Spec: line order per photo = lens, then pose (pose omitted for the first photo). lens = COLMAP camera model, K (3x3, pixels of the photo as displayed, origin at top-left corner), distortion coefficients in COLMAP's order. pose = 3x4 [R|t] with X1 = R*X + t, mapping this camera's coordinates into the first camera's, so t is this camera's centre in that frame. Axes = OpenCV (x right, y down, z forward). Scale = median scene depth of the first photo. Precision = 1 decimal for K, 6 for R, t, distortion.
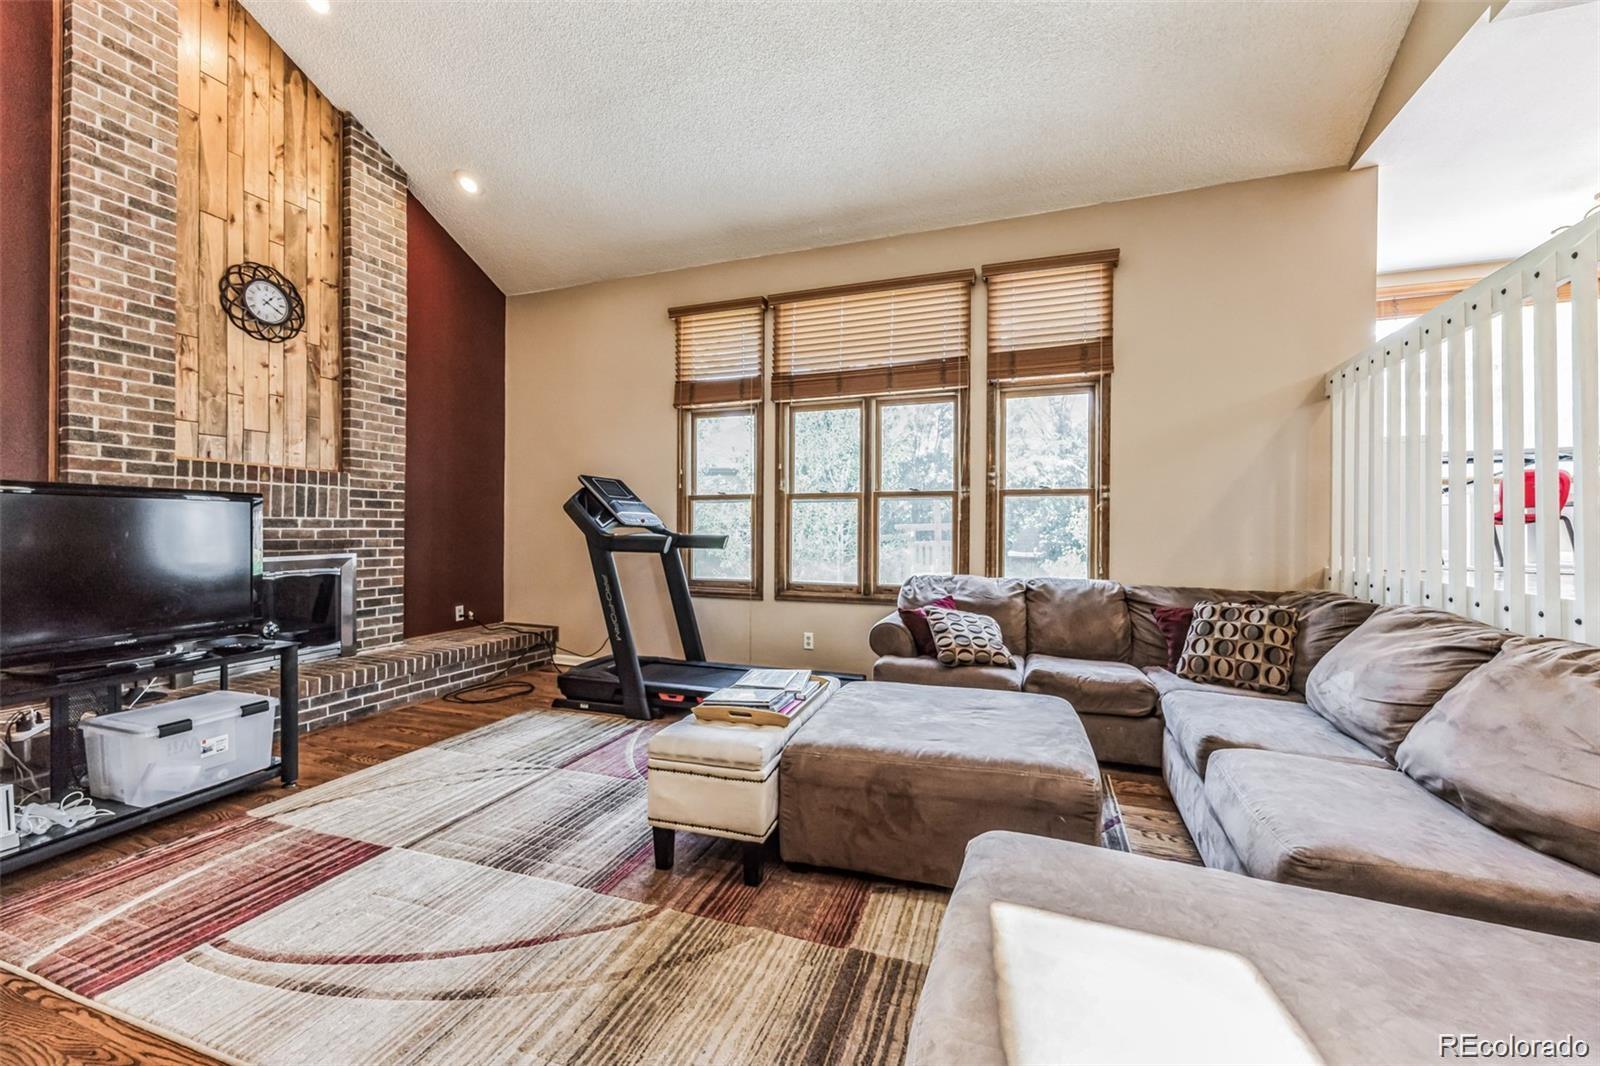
lens RADIAL K [[649.1, 0, 797.9], [0, 649.1, 523.9], [0, 0, 1]] dist [-0.000130, -0.000024]
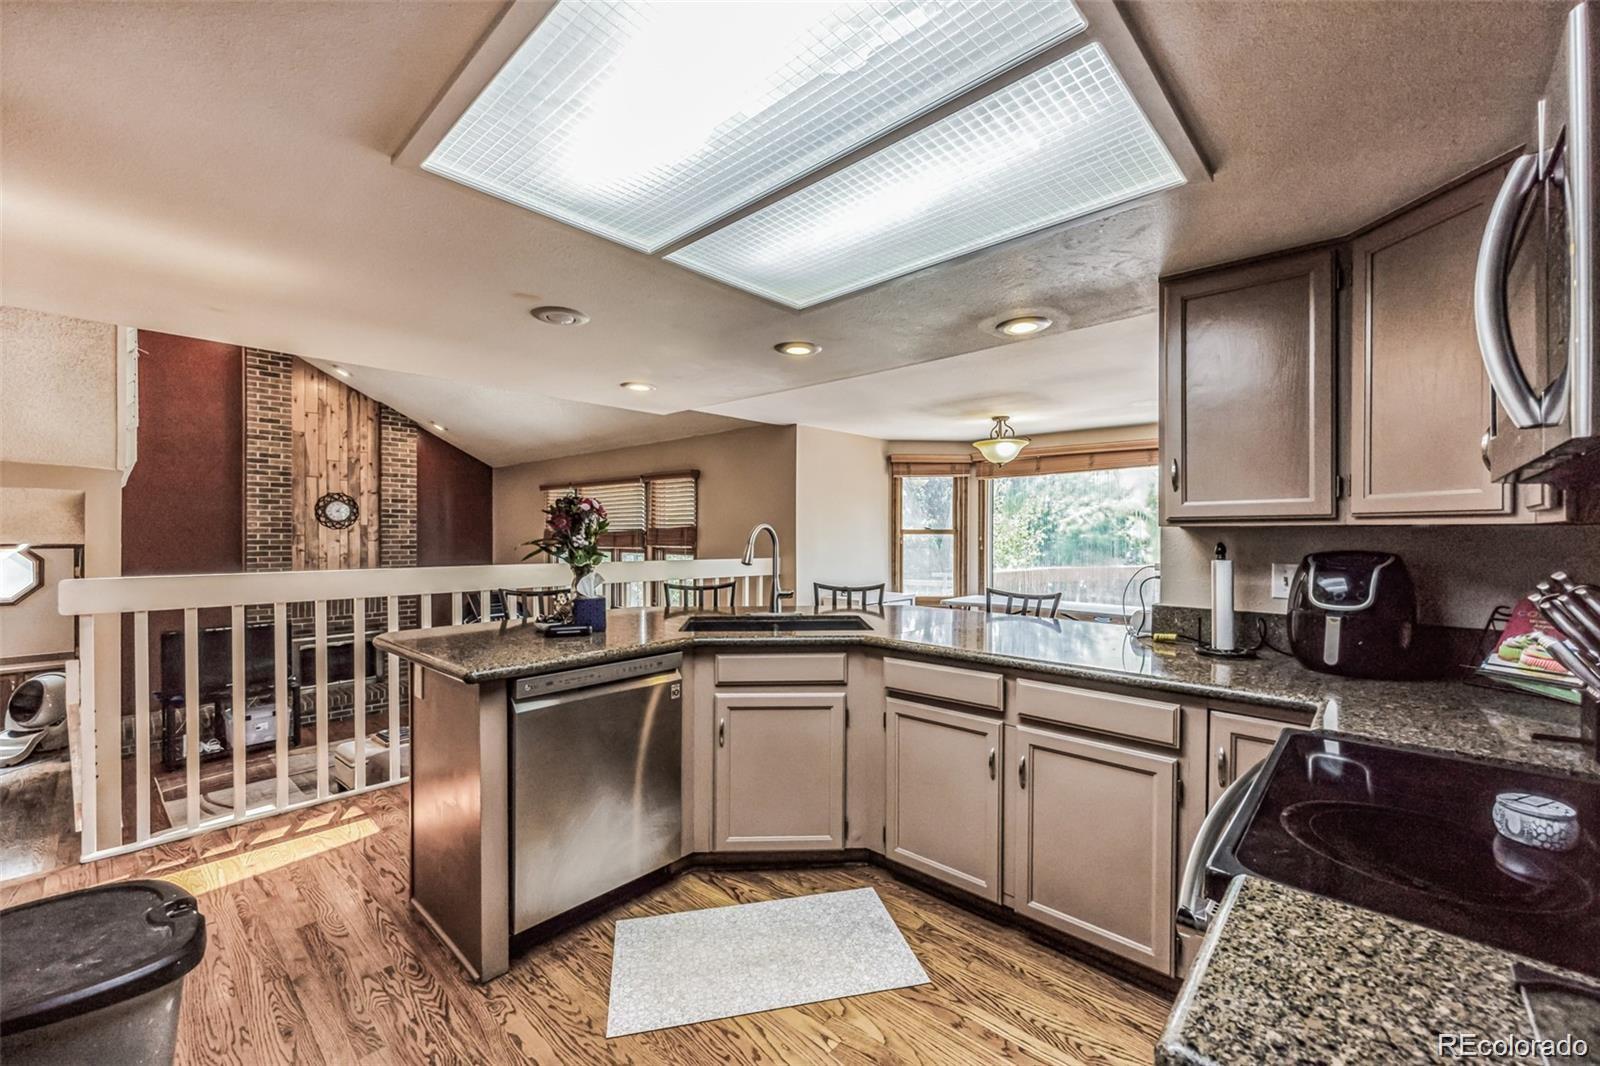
lens RADIAL K [[643.9, 0, 803.5], [0, 643.9, 530.6], [0, 0, 1]] dist [-0.000625, -0.000377]
pose [[0.928900, -0.002486, -0.370323, 1.259270], [0.004453, 0.999980, 0.004456, -0.267283], [0.370305, -0.005788, 0.928892, -0.340861]]
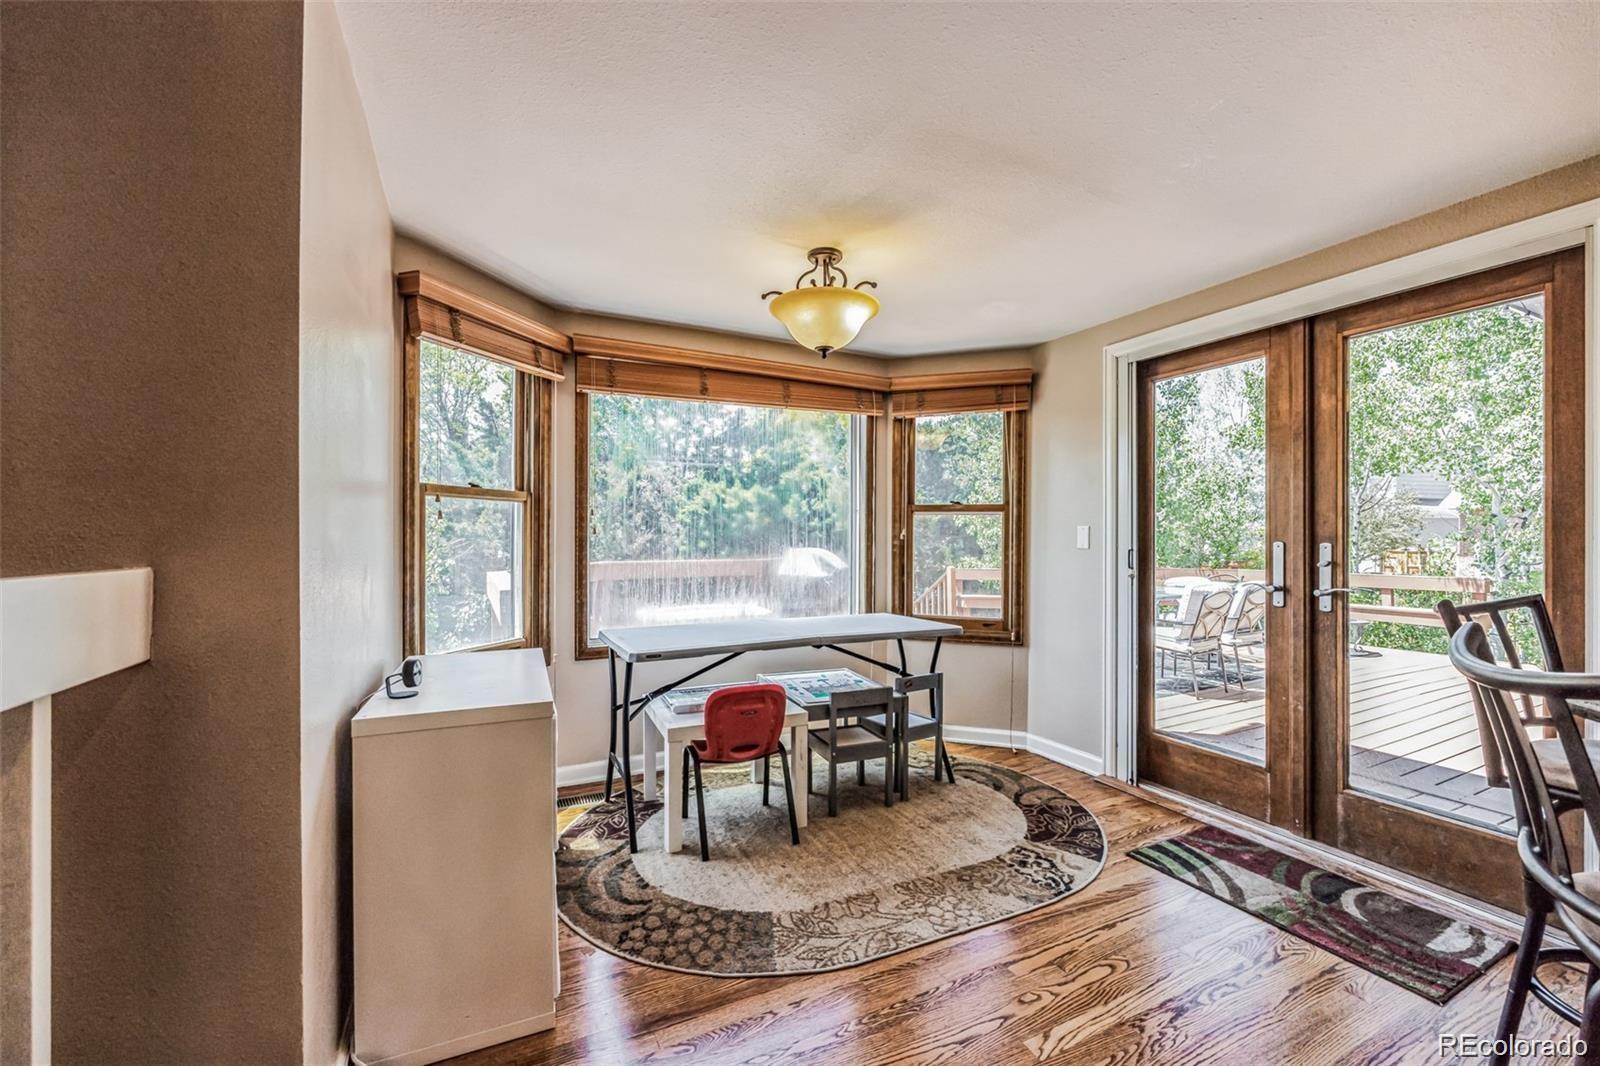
lens RADIAL K [[626.1, 0, 800.0], [0, 626.1, 533.0], [0, 0, 1]] dist [-0.000596, 0.000034]
pose [[0.671700, 0.003521, 0.740815, 0.723098], [-0.005843, 0.999983, 0.000545, -0.221977], [-0.740800, -0.004695, 0.671709, 0.553026]]
